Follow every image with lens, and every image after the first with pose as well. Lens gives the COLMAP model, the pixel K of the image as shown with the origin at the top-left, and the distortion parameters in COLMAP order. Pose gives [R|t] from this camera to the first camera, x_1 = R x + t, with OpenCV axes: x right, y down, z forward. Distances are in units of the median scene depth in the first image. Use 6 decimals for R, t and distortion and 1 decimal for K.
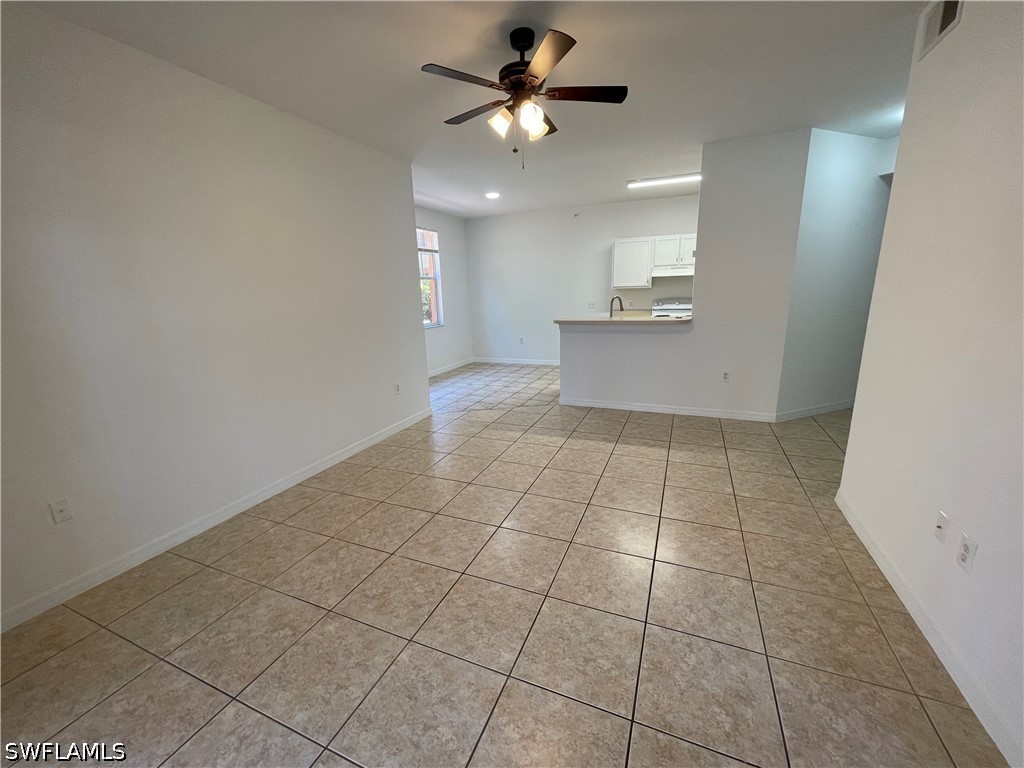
lens RADIAL K [[413.1, 0, 509.4], [0, 413.1, 386.0], [0, 0, 1]] dist [-0.004672, 0.002982]
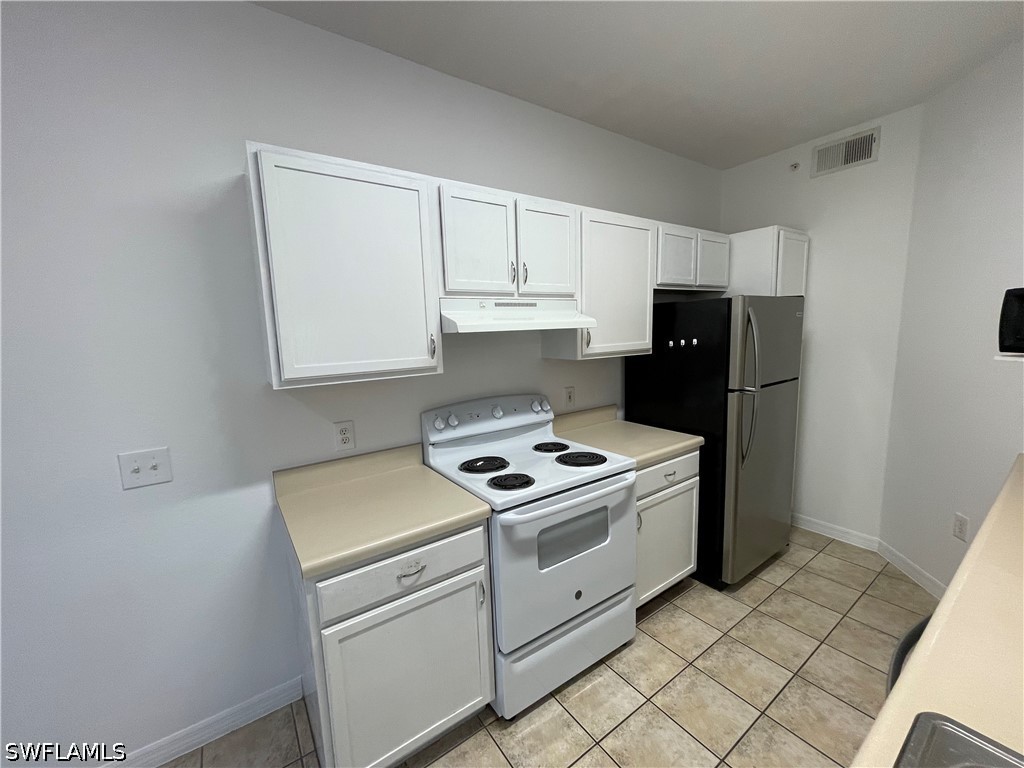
lens RADIAL K [[414.3, 0, 508.9], [0, 414.3, 385.3], [0, 0, 1]] dist [-0.004565, 0.000210]
pose [[0.527211, -0.106002, 0.843096, 0.214817], [0.214452, 0.976669, -0.011307, -0.328937], [-0.822228, 0.186765, 0.537643, 1.240433]]
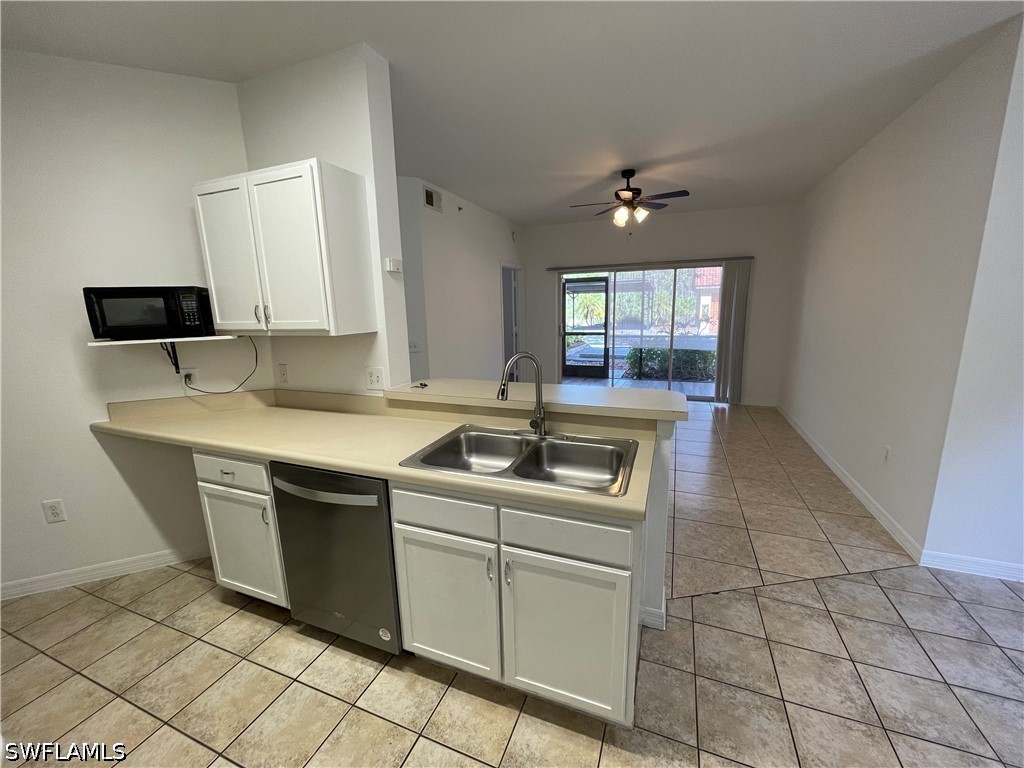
lens RADIAL K [[413.1, 0, 509.4], [0, 413.1, 386.0], [0, 0, 1]] dist [-0.004672, 0.002982]
pose [[-0.998254, 0.058143, -0.010423, 0.315665], [0.048564, 0.908276, 0.415542, -0.387375], [0.033628, 0.414311, -0.909514, 1.521783]]
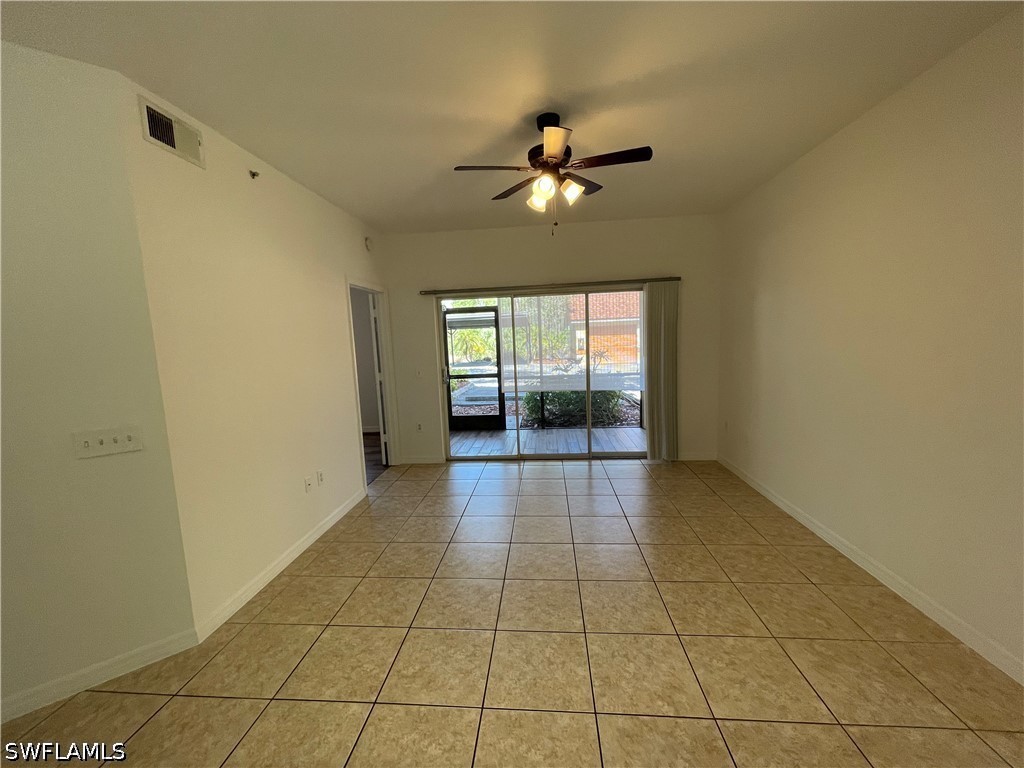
lens RADIAL K [[413.1, 0, 509.4], [0, 413.1, 386.0], [0, 0, 1]] dist [-0.004672, 0.002982]
pose [[-0.948195, 0.106634, -0.299258, 0.265641], [-0.002850, 0.939092, 0.343655, -0.282584], [0.317676, 0.326705, -0.890138, 1.088334]]
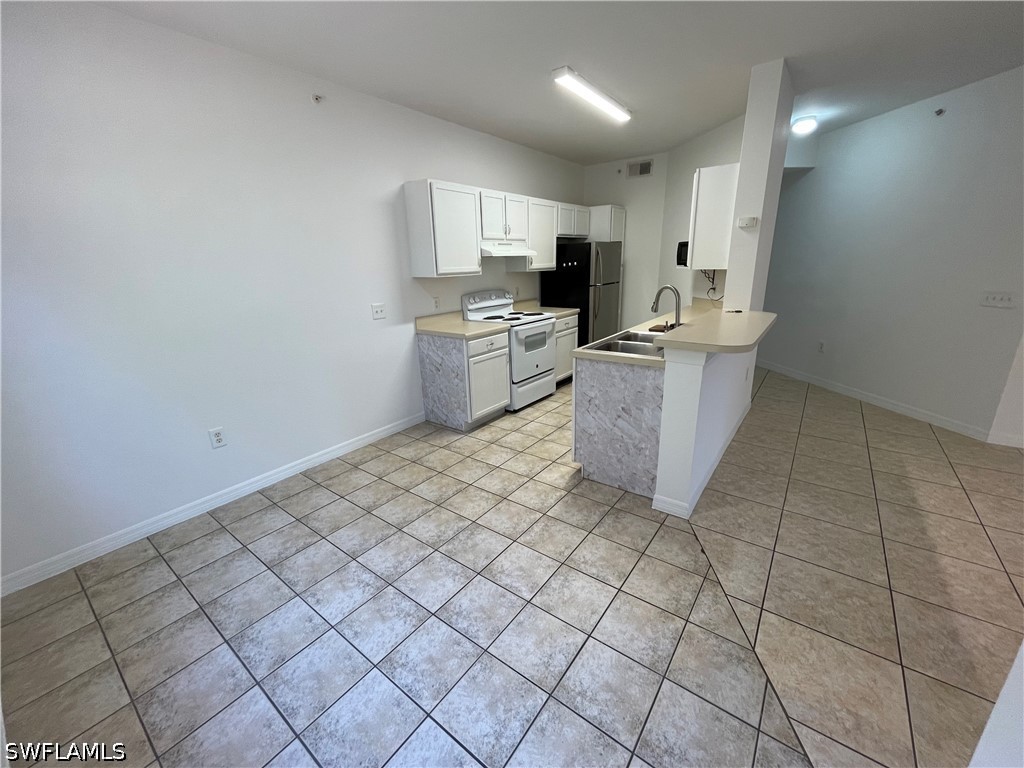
lens RADIAL K [[411.8, 0, 507.1], [0, 411.8, 386.7], [0, 0, 1]] dist [-0.002118, 0.000198]
pose [[0.243749, -0.263009, 0.933495, -0.394915], [0.245160, 0.947975, 0.203074, -0.292918], [-0.938341, 0.179356, 0.295547, 1.222271]]
